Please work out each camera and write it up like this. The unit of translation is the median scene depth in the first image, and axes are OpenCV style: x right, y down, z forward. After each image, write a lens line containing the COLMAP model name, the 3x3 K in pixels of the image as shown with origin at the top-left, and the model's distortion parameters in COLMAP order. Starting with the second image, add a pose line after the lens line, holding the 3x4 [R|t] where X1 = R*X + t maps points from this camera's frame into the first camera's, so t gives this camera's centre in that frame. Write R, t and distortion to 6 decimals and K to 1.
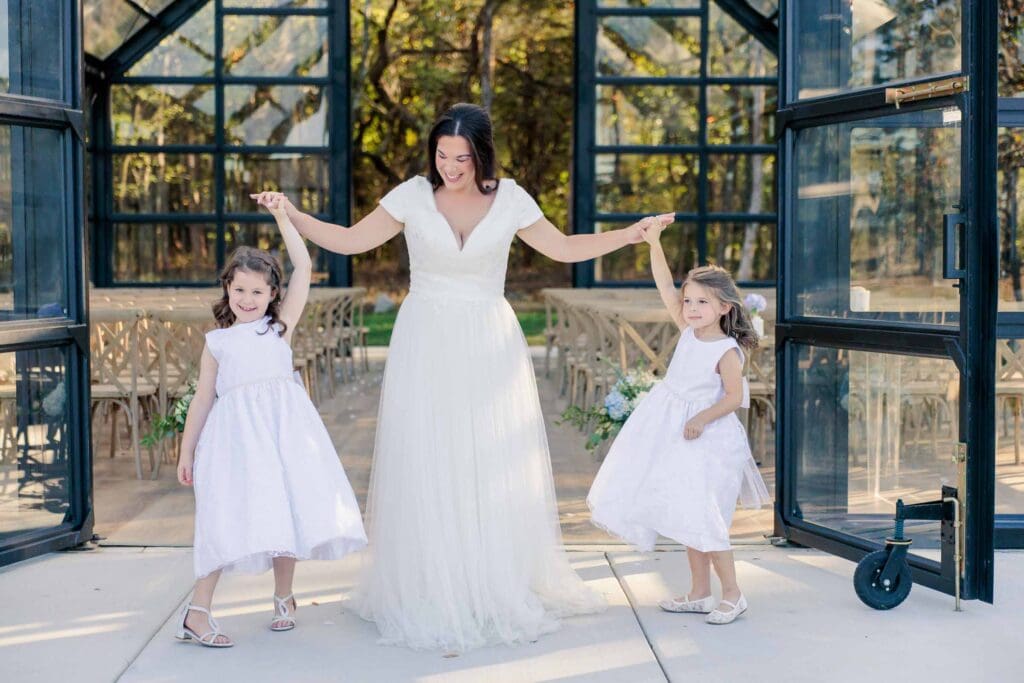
lens RADIAL K [[1810.5, 0, 512.0], [0, 1810.5, 341.5], [0, 0, 1]] dist [-0.032590, -0.091935]
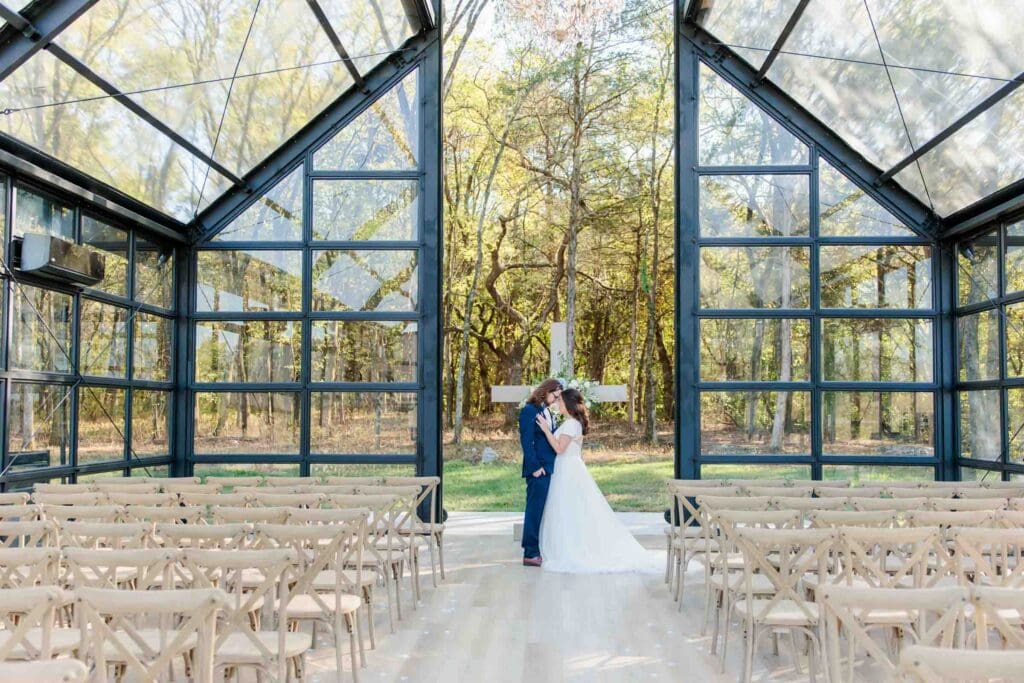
lens RADIAL K [[986.7, 0, 512.0], [0, 986.7, 341.5], [0, 0, 1]] dist [0.014894, -0.002796]
pose [[0.997153, -0.005016, -0.075236, -0.013603], [-0.003884, 0.993043, -0.117684, -0.033554], [0.075303, 0.117641, 0.990197, 0.522710]]
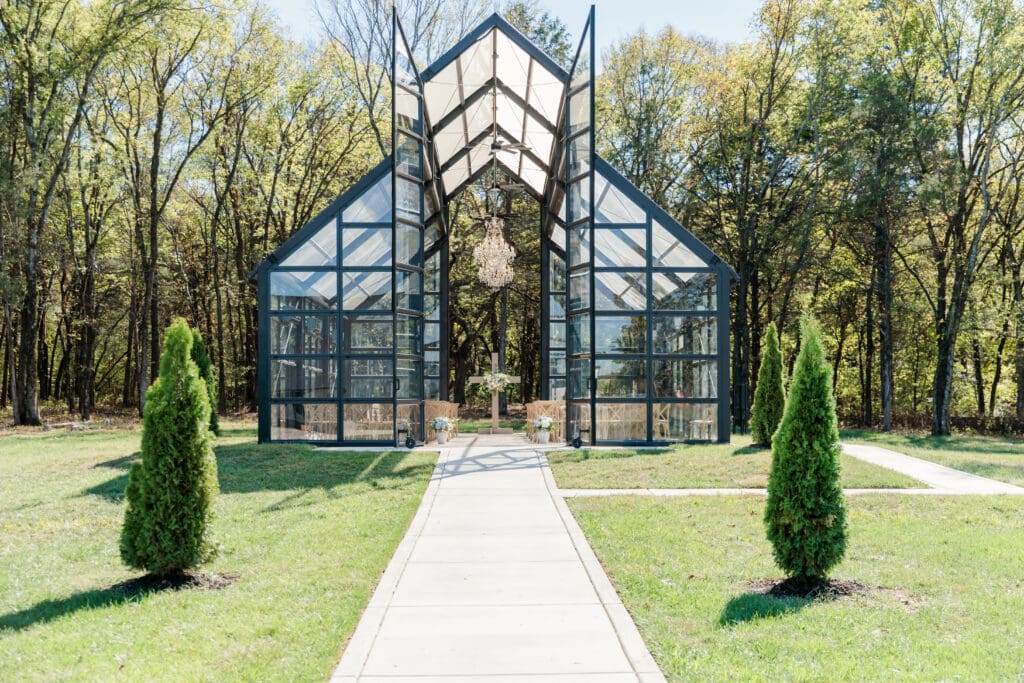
lens RADIAL K [[2043.2, 0, 512.0], [0, 2043.2, 341.5], [0, 0, 1]] dist [0.001901, -0.018708]
pose [[0.999756, 0.007274, -0.020876, 0.028672], [-0.008607, 0.997884, -0.064449, 0.034818], [0.020363, 0.064613, 0.997703, -0.829736]]
